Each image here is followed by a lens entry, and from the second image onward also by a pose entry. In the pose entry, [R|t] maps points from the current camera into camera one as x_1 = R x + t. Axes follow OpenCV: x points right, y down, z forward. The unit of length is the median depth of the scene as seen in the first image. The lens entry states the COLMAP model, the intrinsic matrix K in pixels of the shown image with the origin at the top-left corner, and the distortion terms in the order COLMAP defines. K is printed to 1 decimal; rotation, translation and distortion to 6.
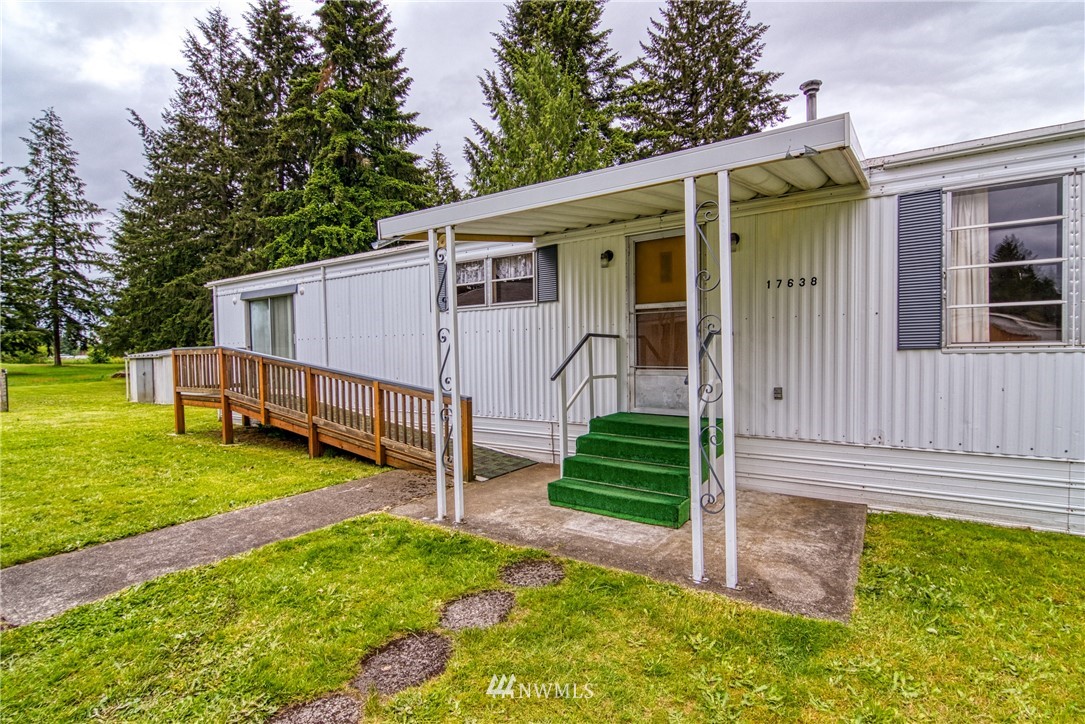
lens RADIAL K [[523.1, 0, 537.3], [0, 523.1, 365.7], [0, 0, 1]] dist [0.012633, -0.013266]
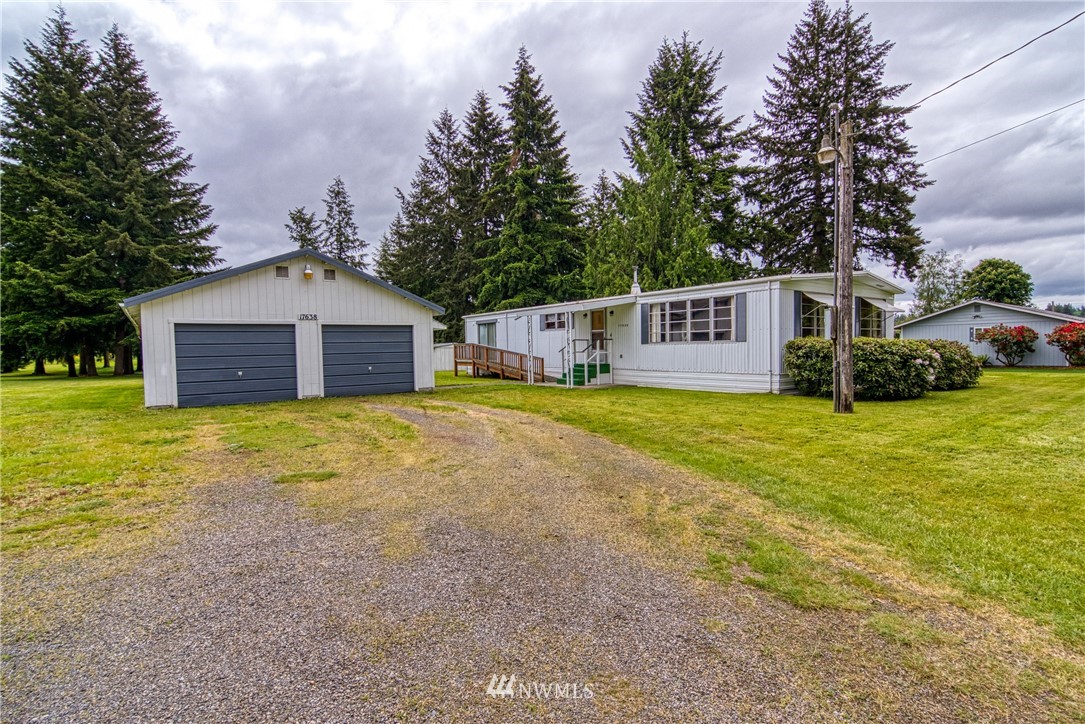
lens RADIAL K [[523.1, 0, 537.3], [0, 523.1, 365.7], [0, 0, 1]] dist [0.012633, -0.013266]
pose [[0.940673, 0.010128, -0.339164, 0.153618], [-0.005788, 0.999888, 0.013806, 0.009663], [0.339266, -0.011024, 0.940626, -0.345702]]
